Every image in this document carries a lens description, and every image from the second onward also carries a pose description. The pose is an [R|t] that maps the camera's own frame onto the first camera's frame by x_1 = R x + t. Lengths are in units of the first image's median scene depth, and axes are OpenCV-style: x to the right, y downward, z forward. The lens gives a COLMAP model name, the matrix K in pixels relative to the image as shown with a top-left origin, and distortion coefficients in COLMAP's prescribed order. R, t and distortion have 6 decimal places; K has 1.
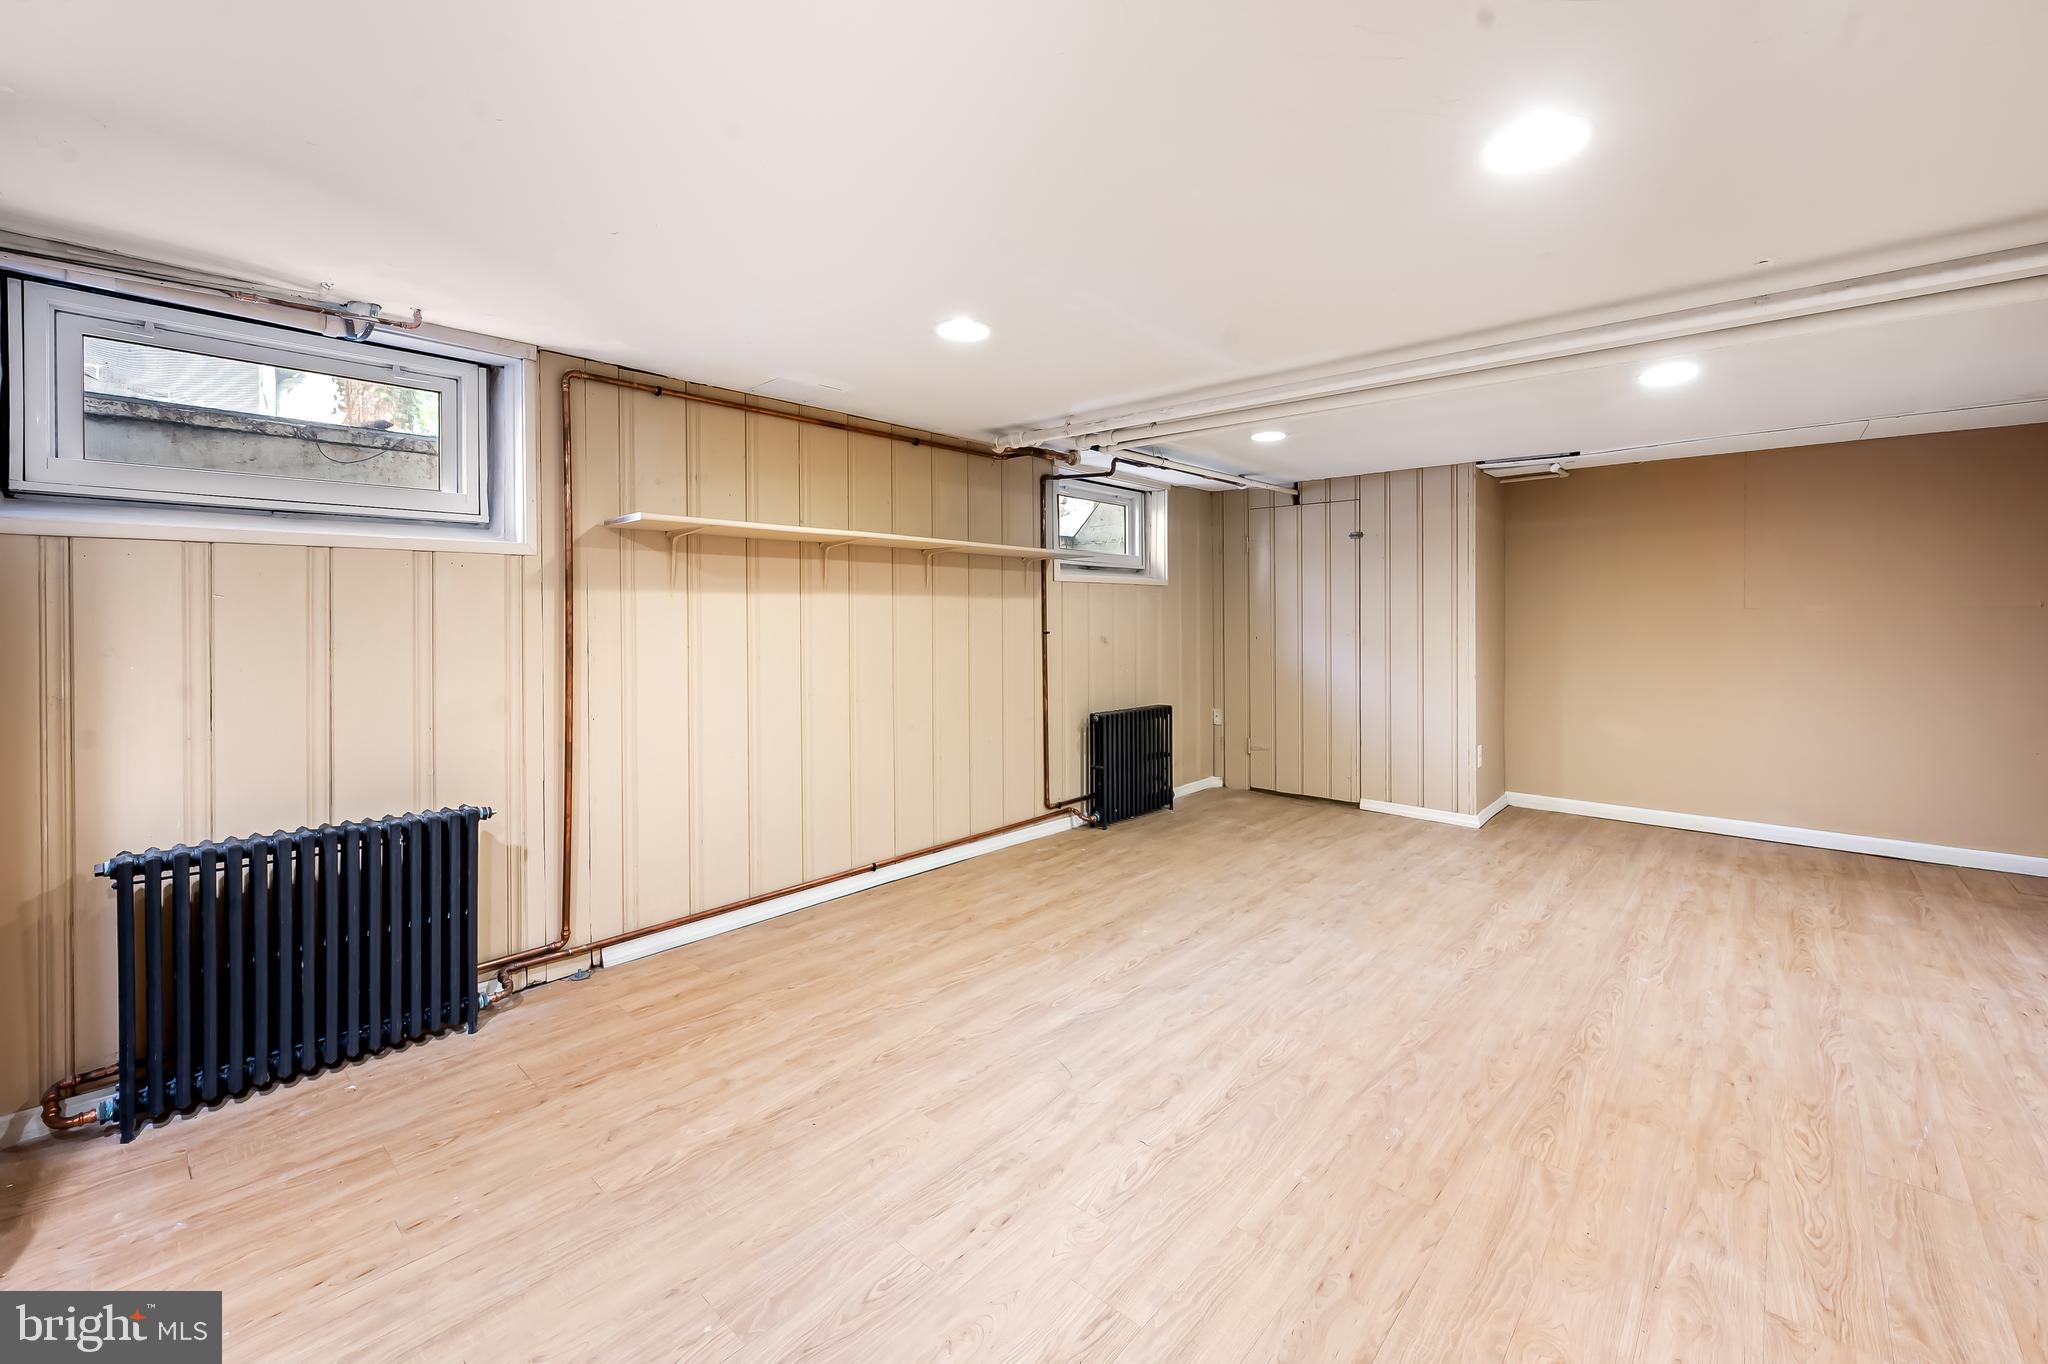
lens RADIAL K [[831.2, 0, 1047.3], [0, 831.2, 621.5], [0, 0, 1]] dist [0.001731, 0.000459]
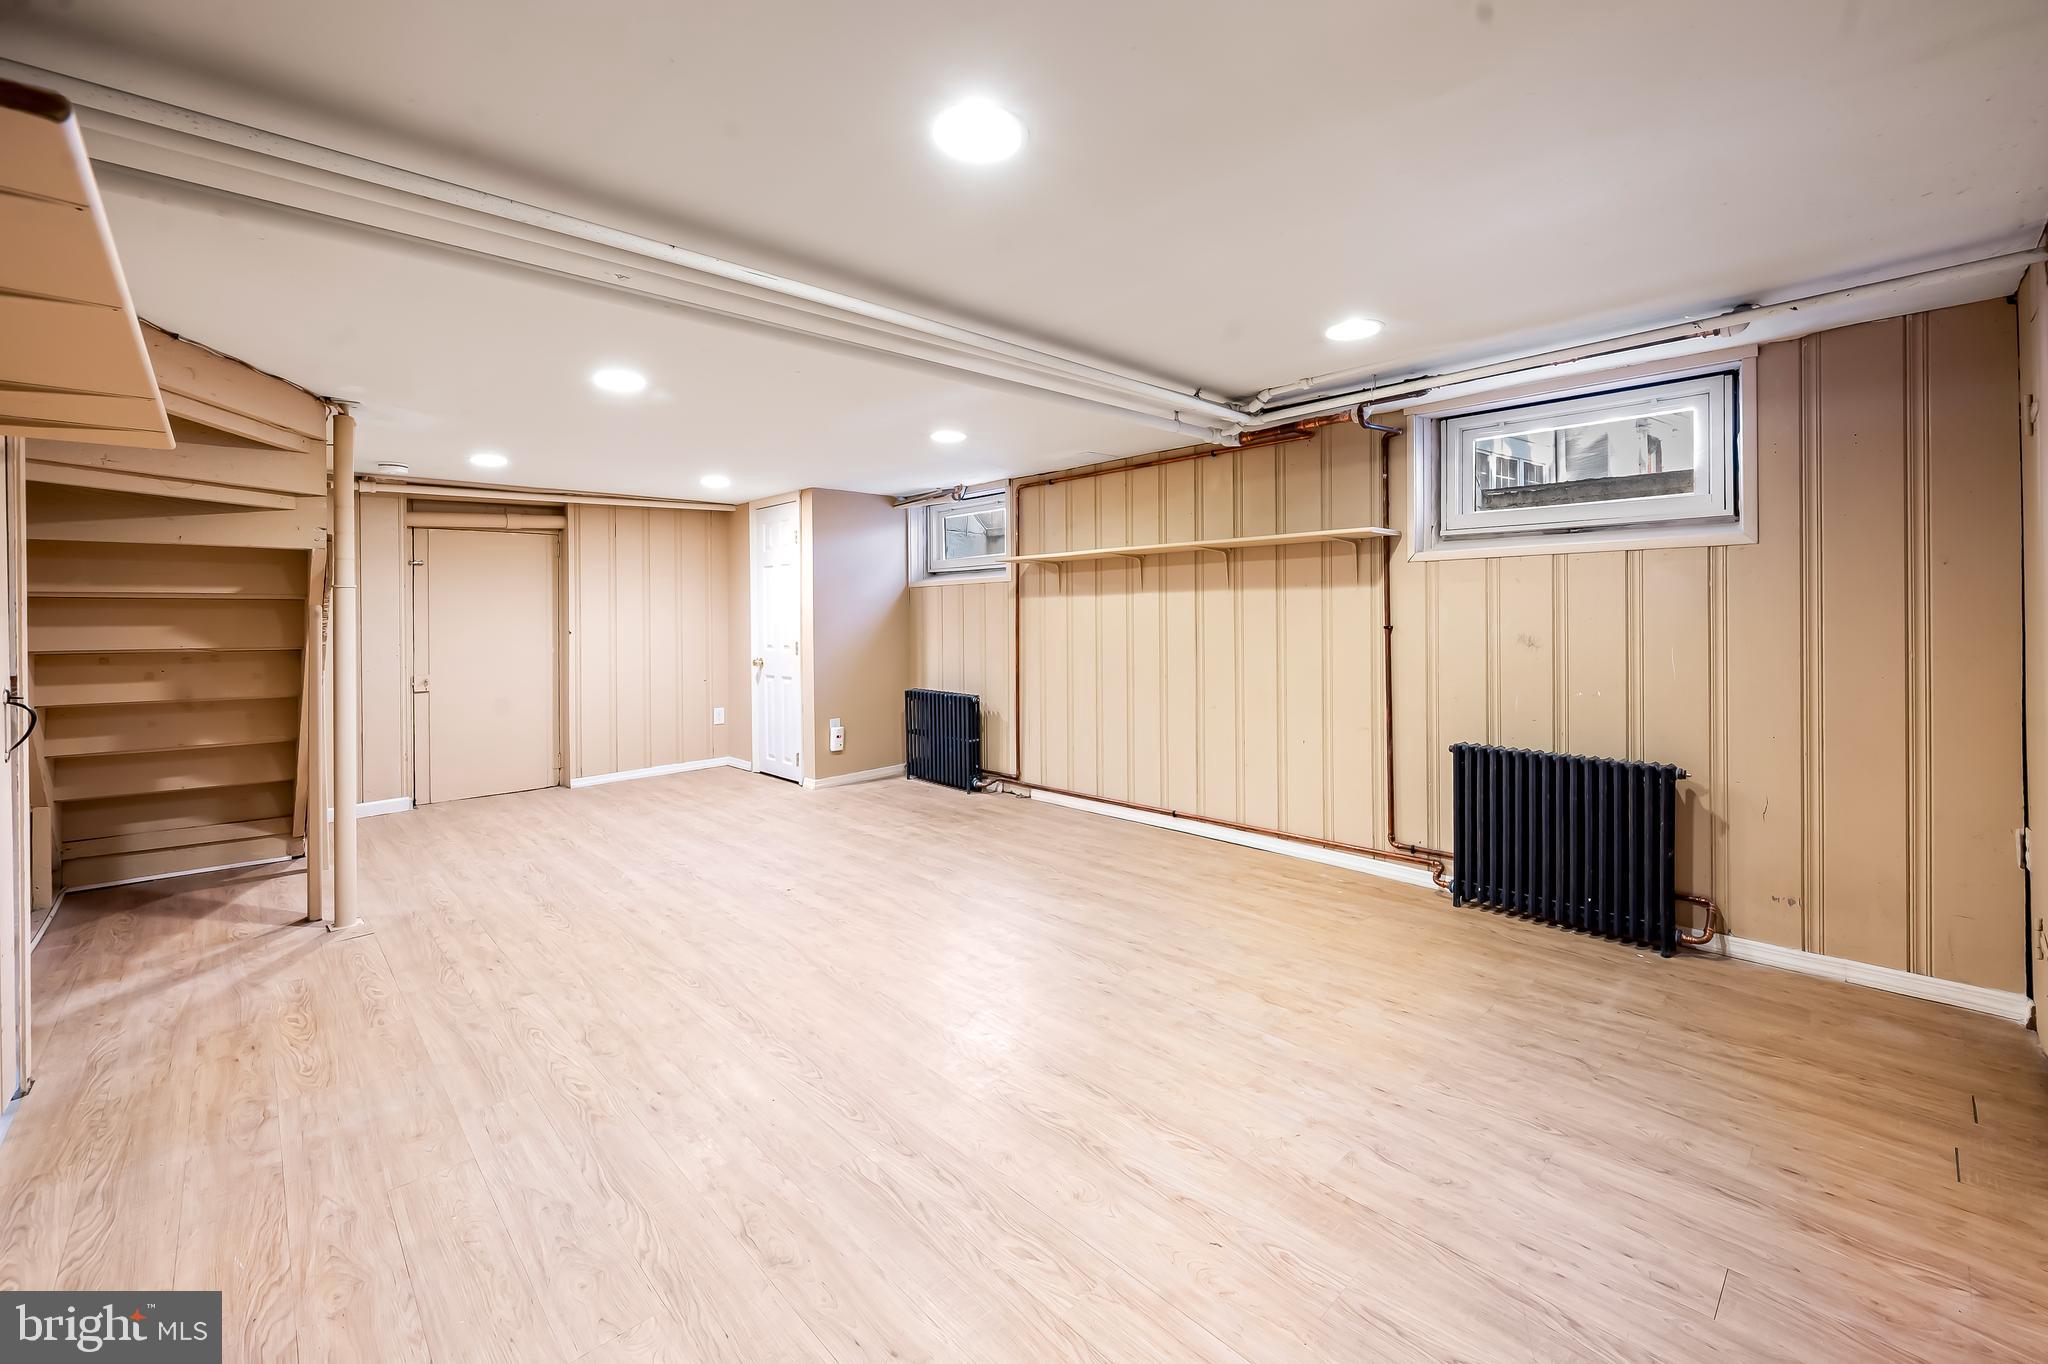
lens RADIAL K [[843.3, 0, 1036.0], [0, 843.3, 607.4], [0, 0, 1]] dist [0.001038, -0.000068]
pose [[-0.082394, -0.001973, -0.996598, 1.351637], [0.006308, 0.999977, -0.002502, -0.009936], [0.996580, -0.006493, -0.082380, 1.161293]]
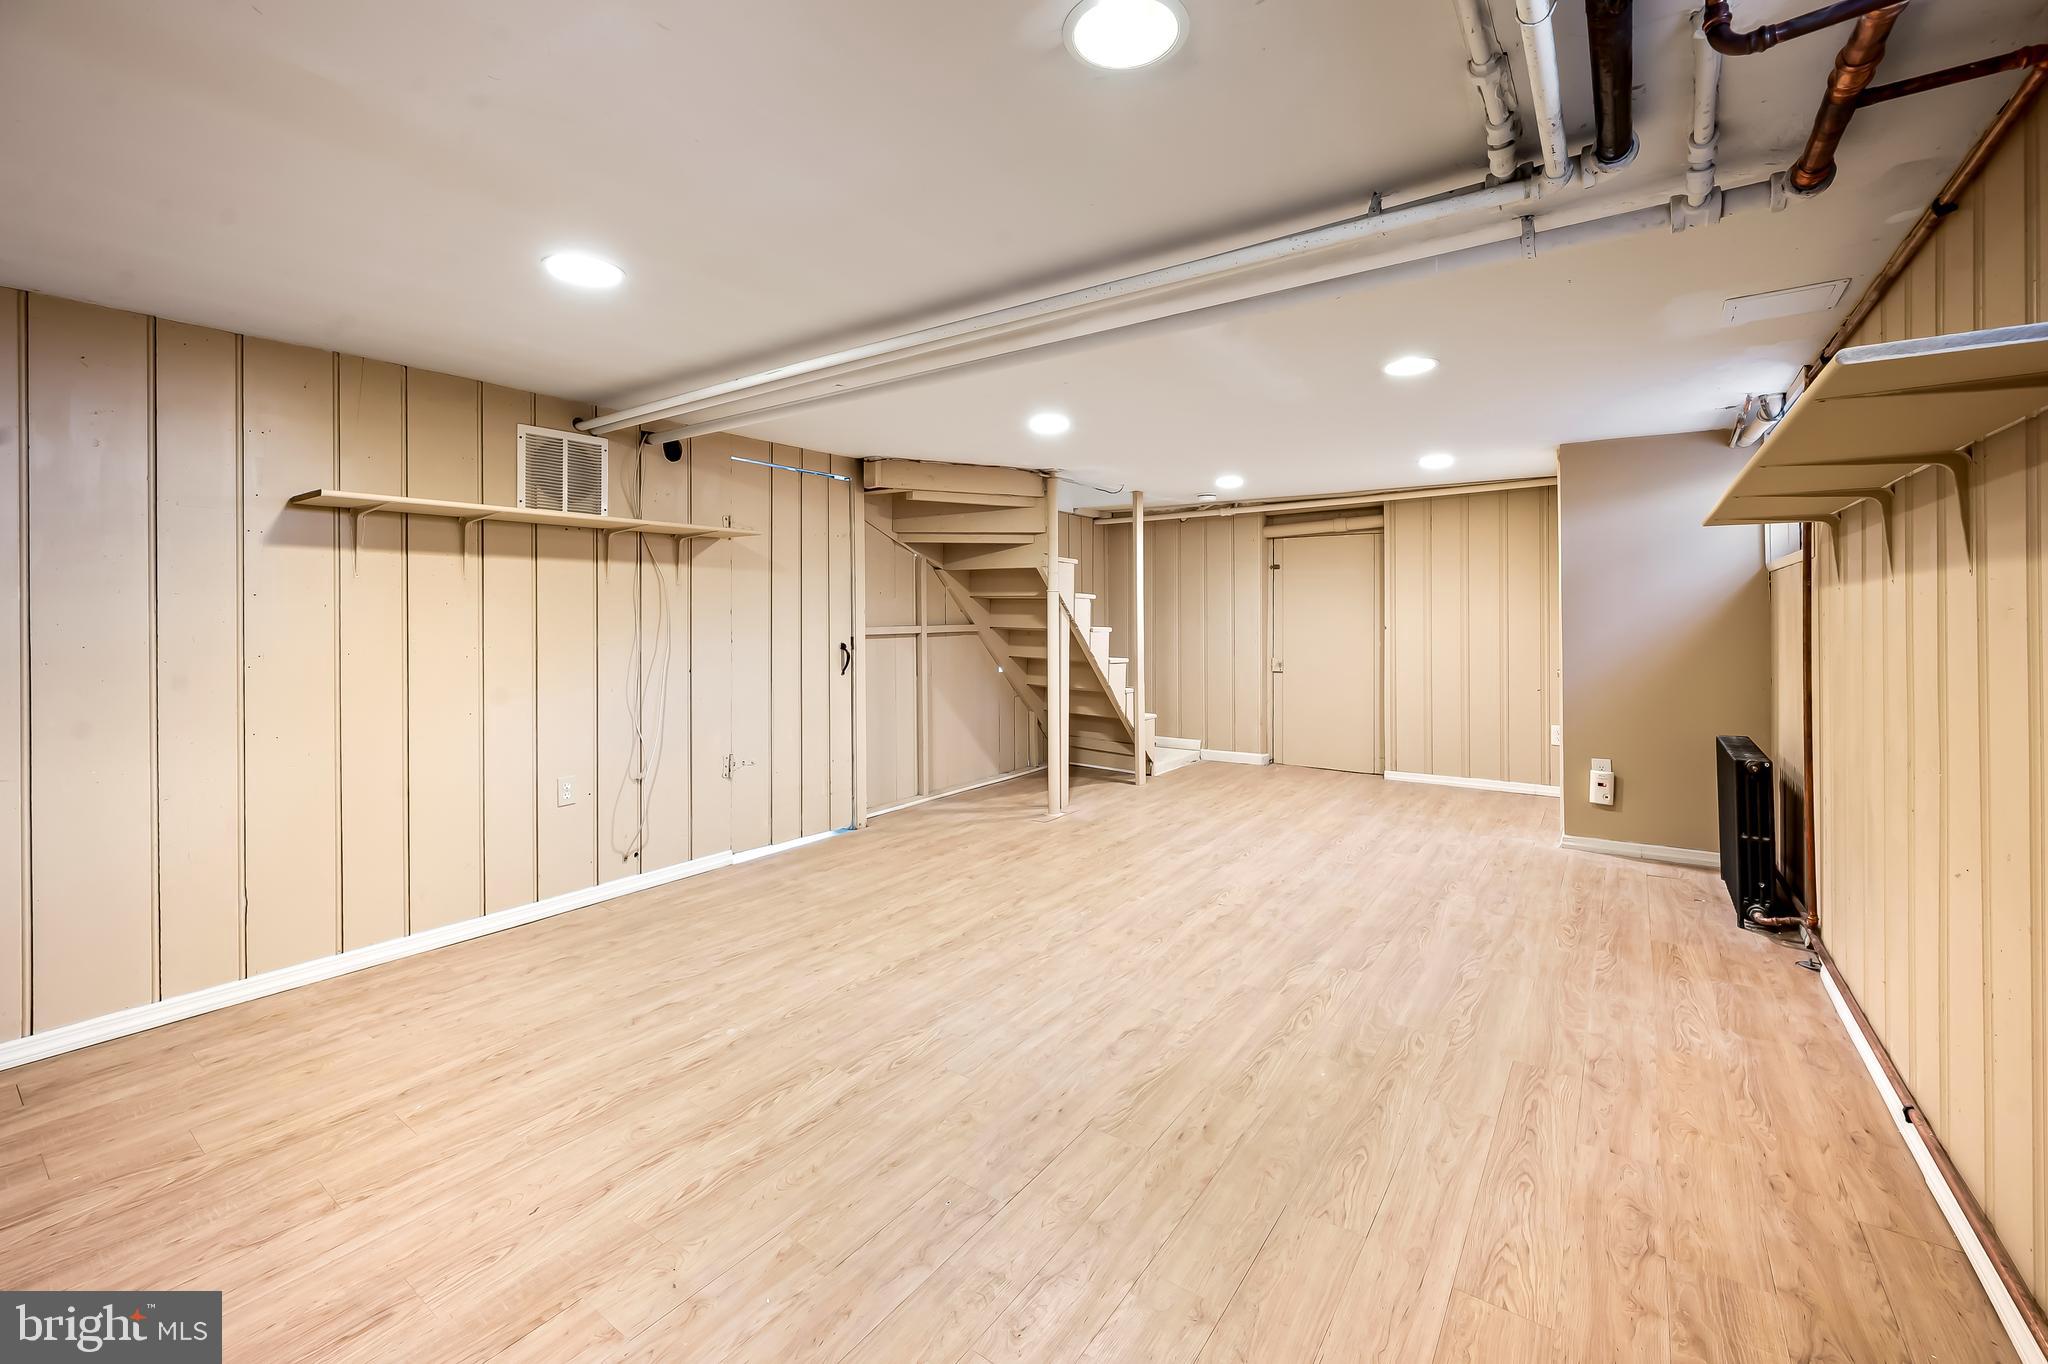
lens RADIAL K [[843.3, 0, 1036.0], [0, 843.3, 607.4], [0, 0, 1]] dist [0.001038, -0.000068]
pose [[-0.994756, 0.002338, -0.102246, 0.476509], [0.002117, 0.999995, 0.002271, -0.018014], [0.102251, 0.002042, -0.994757, 1.873742]]
